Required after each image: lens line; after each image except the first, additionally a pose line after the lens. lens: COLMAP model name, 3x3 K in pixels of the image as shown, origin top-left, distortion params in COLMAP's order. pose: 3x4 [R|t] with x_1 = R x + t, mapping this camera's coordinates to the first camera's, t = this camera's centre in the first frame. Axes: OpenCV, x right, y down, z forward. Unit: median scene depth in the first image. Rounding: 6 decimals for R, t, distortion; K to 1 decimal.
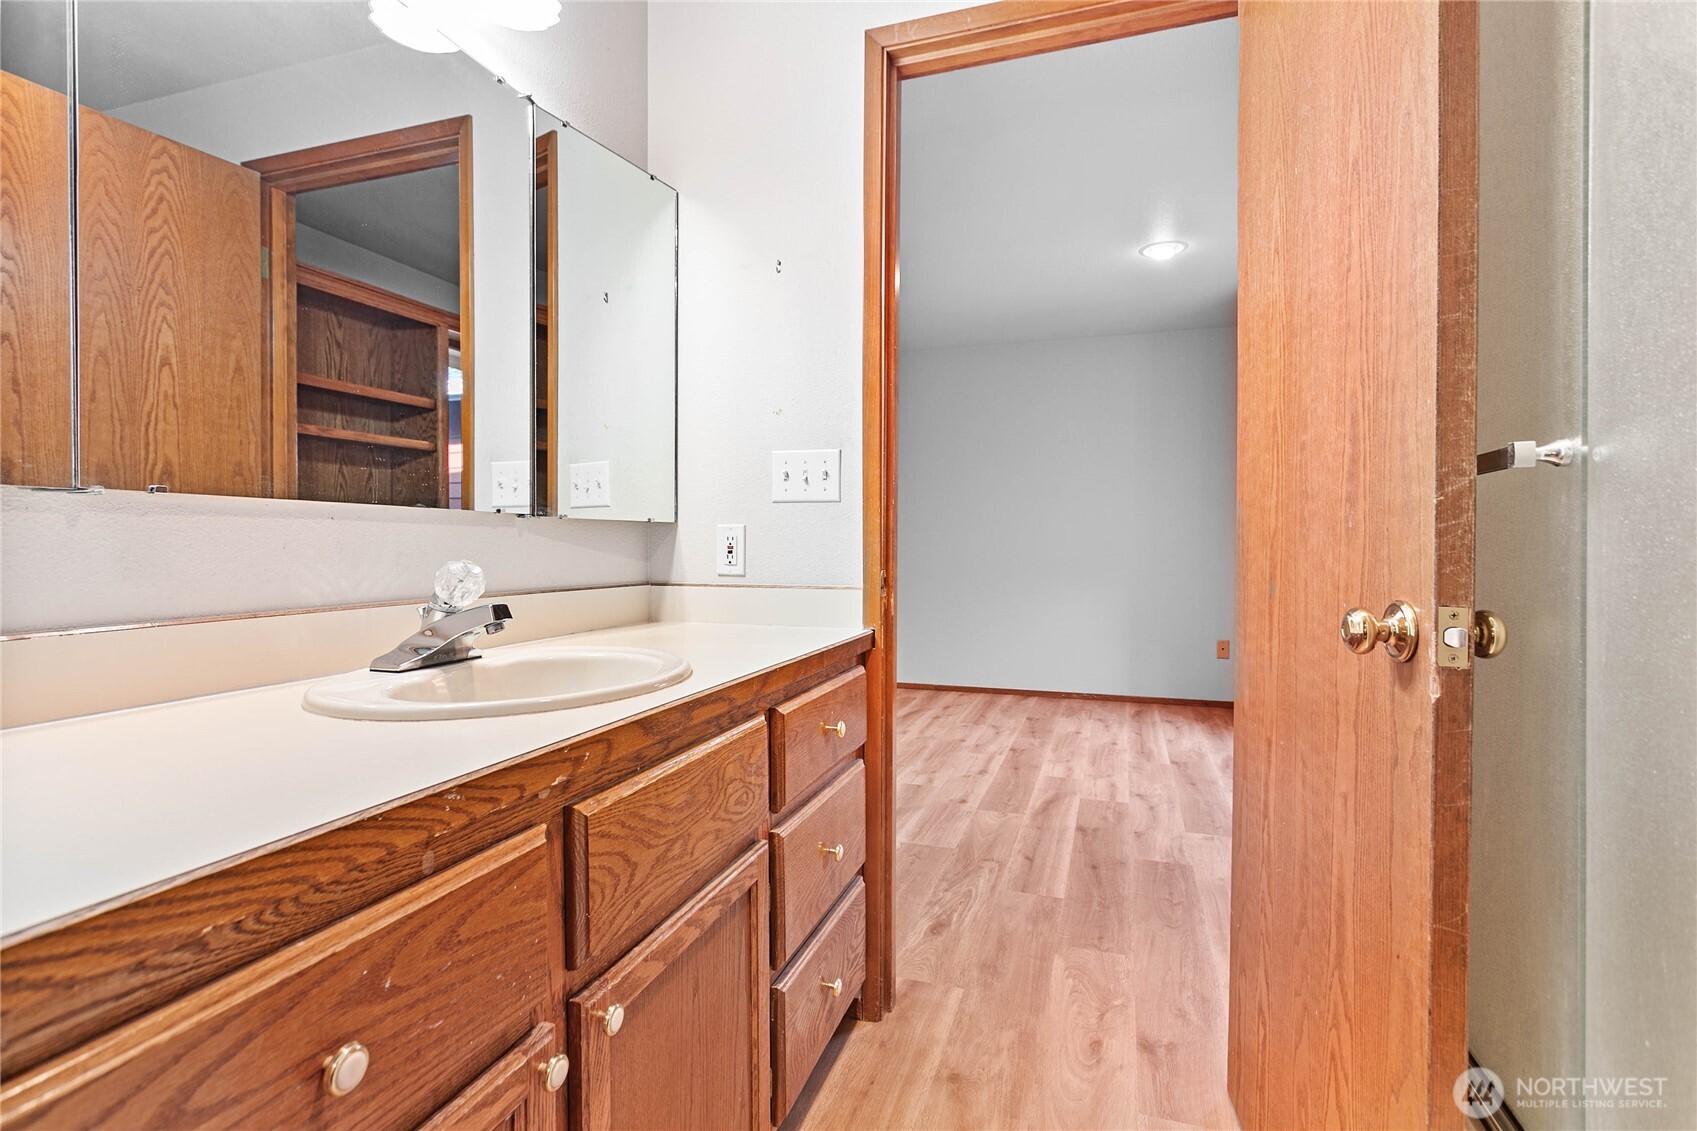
lens RADIAL K [[812.4, 0, 847.6], [0, 812.4, 557.3], [0, 0, 1]] dist [0.013779, -0.000731]
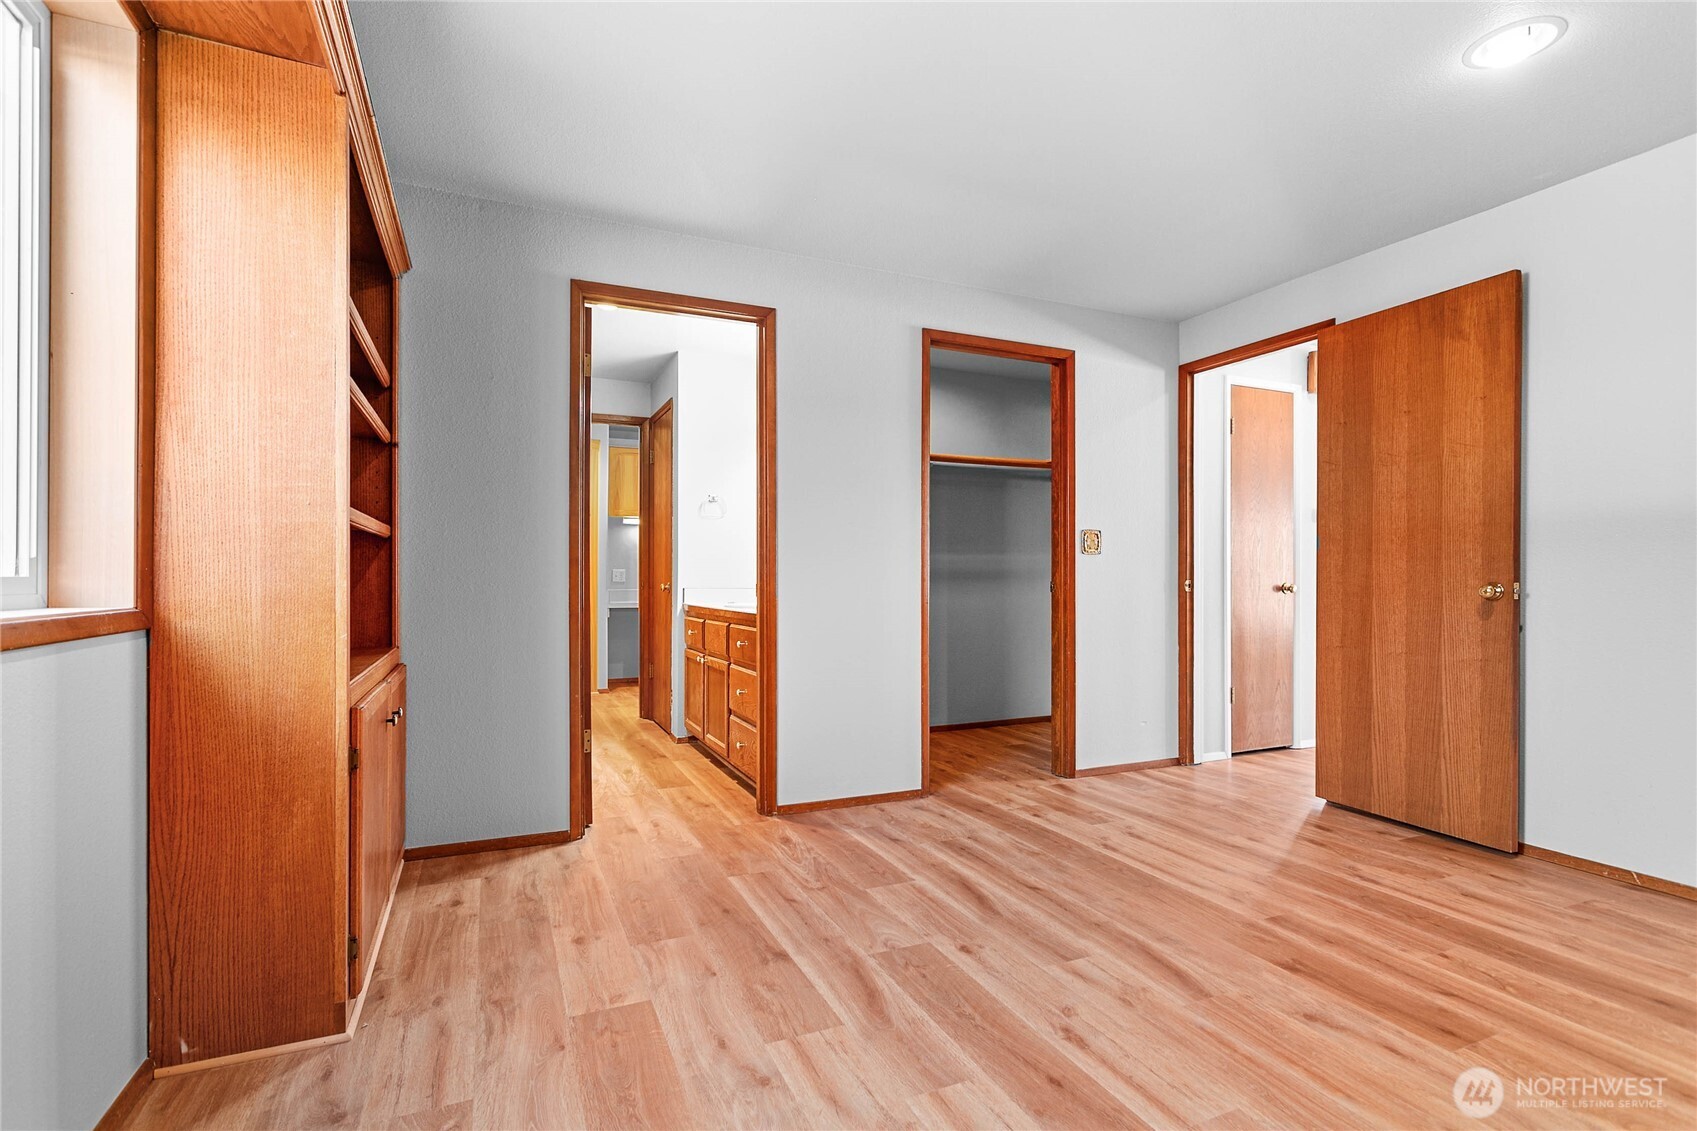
lens RADIAL K [[812.4, 0, 849.3], [0, 812.4, 572.7], [0, 0, 1]] dist [0.013779, -0.000731]
pose [[-0.737927, -0.008063, -0.674832, 0.771768], [-0.012834, 0.999915, 0.002087, -0.011353], [0.674758, 0.010200, -0.737968, 1.651020]]
